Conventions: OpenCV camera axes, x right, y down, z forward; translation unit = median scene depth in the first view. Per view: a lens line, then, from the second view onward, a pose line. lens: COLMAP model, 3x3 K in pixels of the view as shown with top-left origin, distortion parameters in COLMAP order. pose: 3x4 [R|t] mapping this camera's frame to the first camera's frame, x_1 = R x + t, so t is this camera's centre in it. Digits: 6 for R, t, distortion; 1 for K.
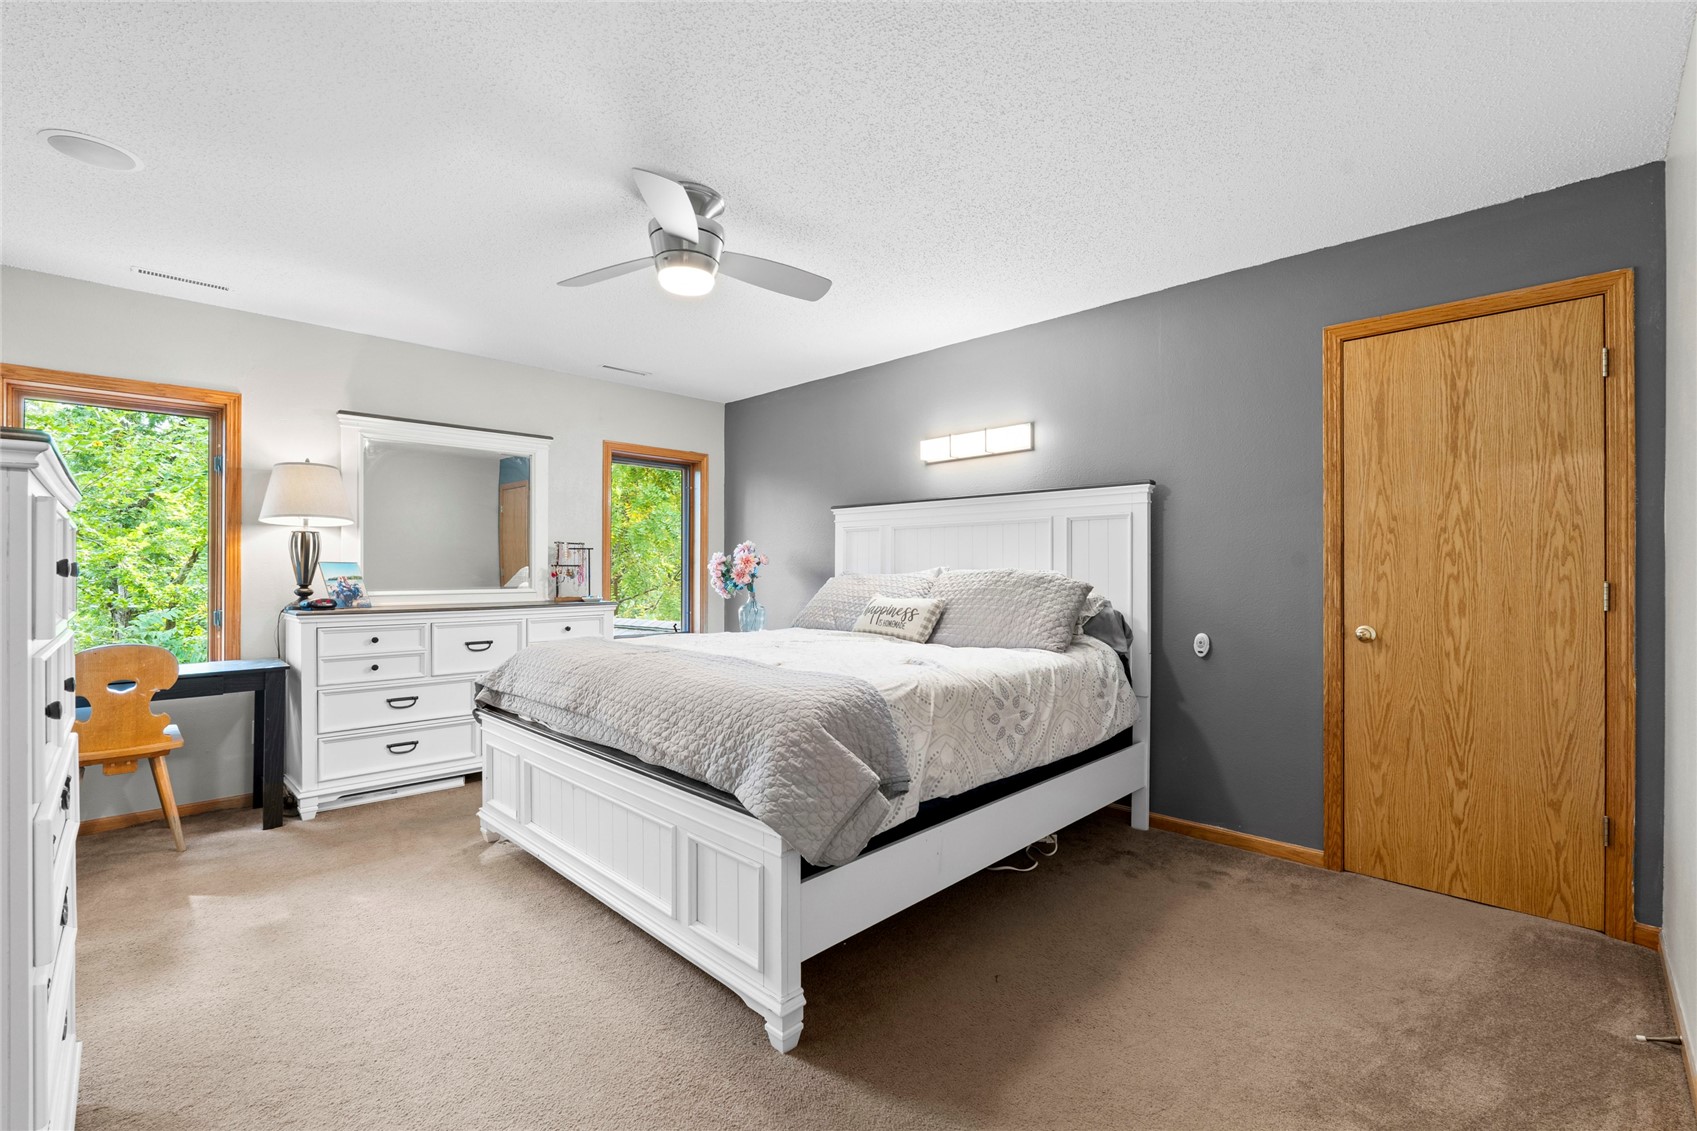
lens RADIAL K [[746.2, 0, 851.2], [0, 746.2, 566.2], [0, 0, 1]] dist [-0.004490, -0.001010]
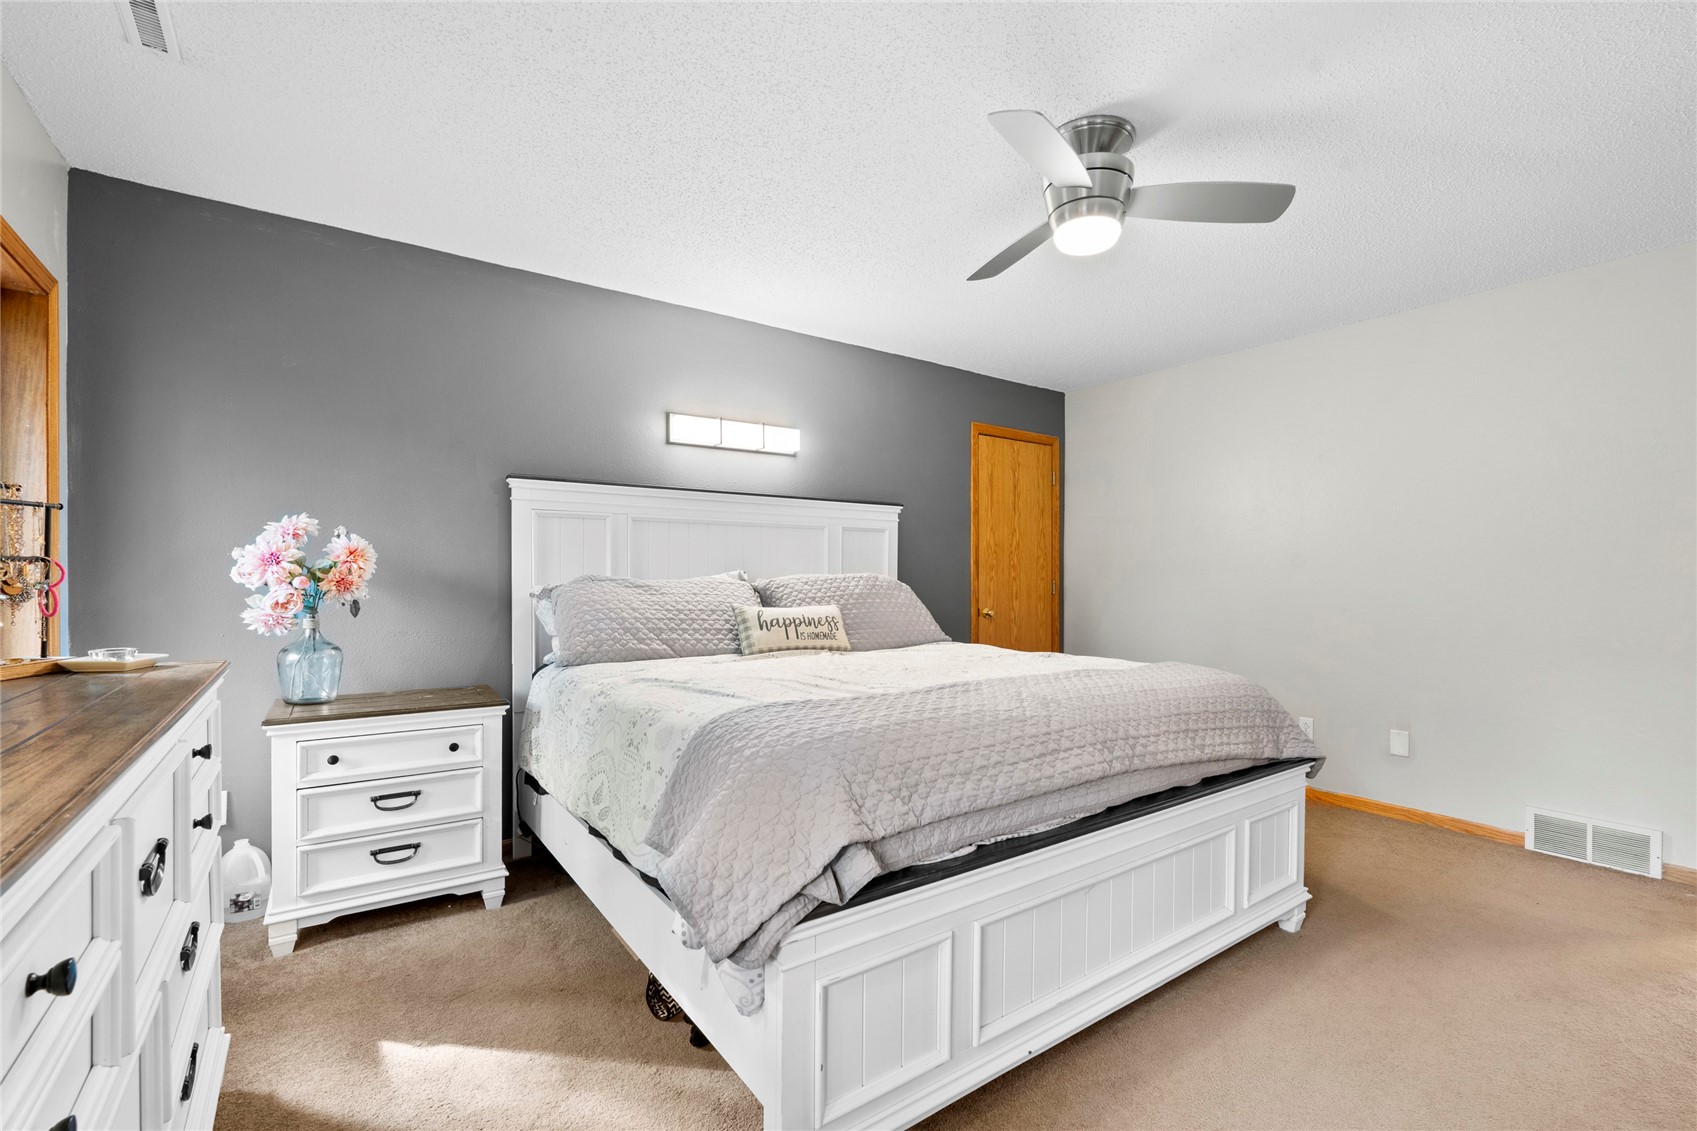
lens RADIAL K [[746.2, 0, 849.8], [0, 746.2, 574.5], [0, 0, 1]] dist [-0.004490, -0.001010]
pose [[0.161477, -0.000525, 0.986876, -0.999909], [-0.005674, 0.999983, 0.001460, 0.004357], [-0.986860, -0.005835, 0.161472, 1.017681]]
